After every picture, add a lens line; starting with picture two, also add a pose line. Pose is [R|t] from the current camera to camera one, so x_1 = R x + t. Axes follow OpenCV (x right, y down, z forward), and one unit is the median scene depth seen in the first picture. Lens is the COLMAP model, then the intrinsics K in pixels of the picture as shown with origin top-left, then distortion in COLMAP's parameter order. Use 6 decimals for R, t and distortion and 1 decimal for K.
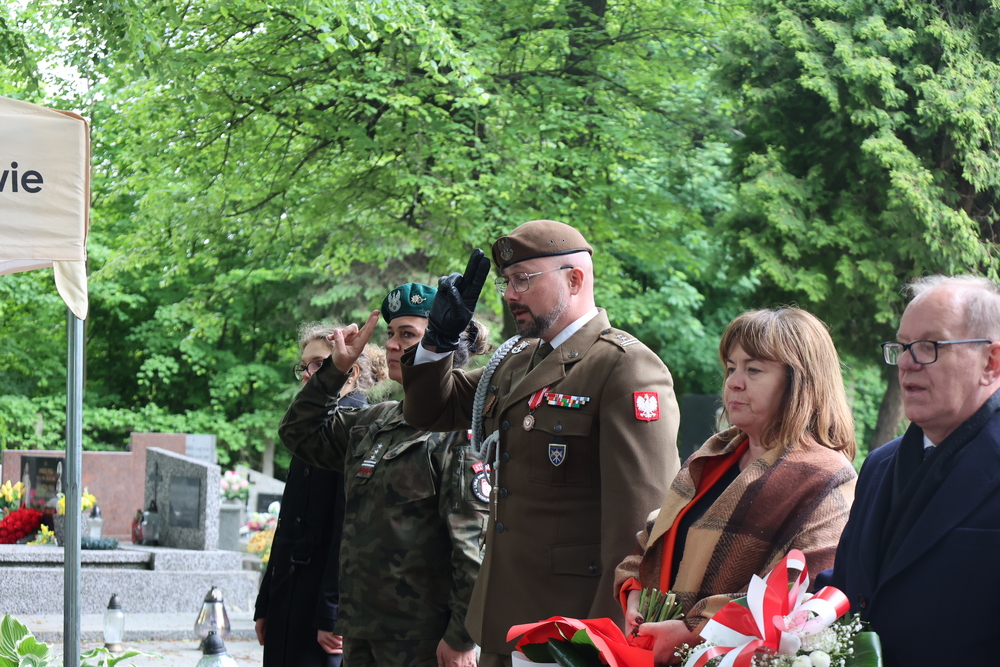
lens RADIAL K [[2554.3, 0, 501.9], [0, 2554.3, 338.5], [0, 0, 1]] dist [-0.087662, 0.000000]
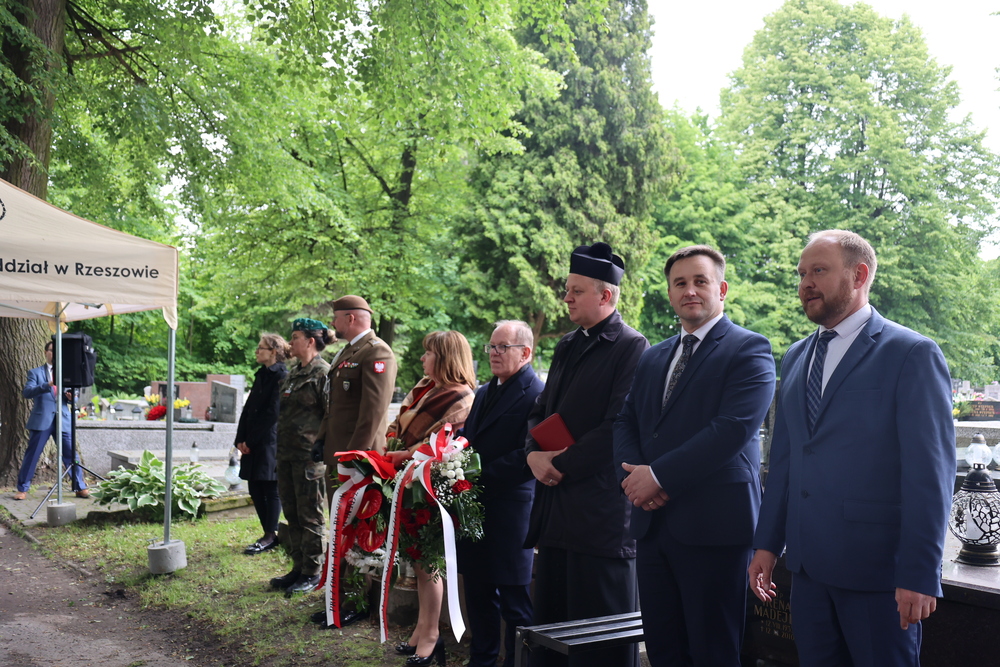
lens RADIAL K [[1053.5, 0, 497.4], [0, 1053.5, 339.5], [0, 0, 1]] dist [0.031378, 0.000000]
pose [[0.993279, 0.007958, 0.115471, 0.011932], [-0.008422, 0.999958, 0.003532, -0.001850], [-0.115438, -0.004480, 0.993305, -0.022995]]
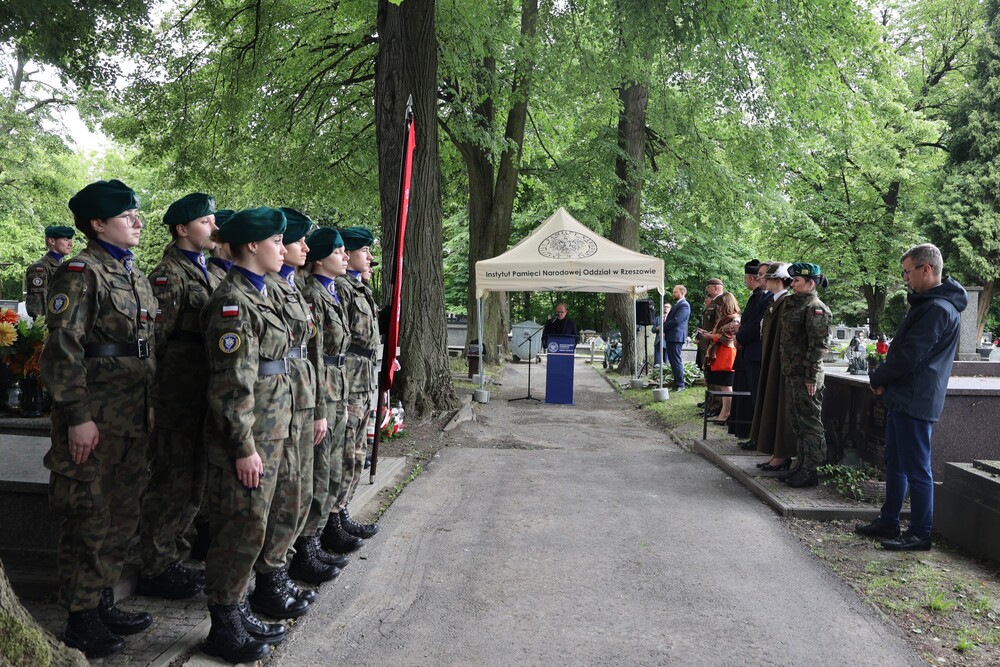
lens RADIAL K [[842.5, 0, 532.3], [0, 842.5, 342.6], [0, 0, 1]] dist [0.035991, 0.015263]
pose [[0.875398, 0.004757, -0.483379, 0.206278], [0.019200, 0.998820, 0.044599, 0.002787], [0.483021, -0.048323, 0.874274, -0.329019]]
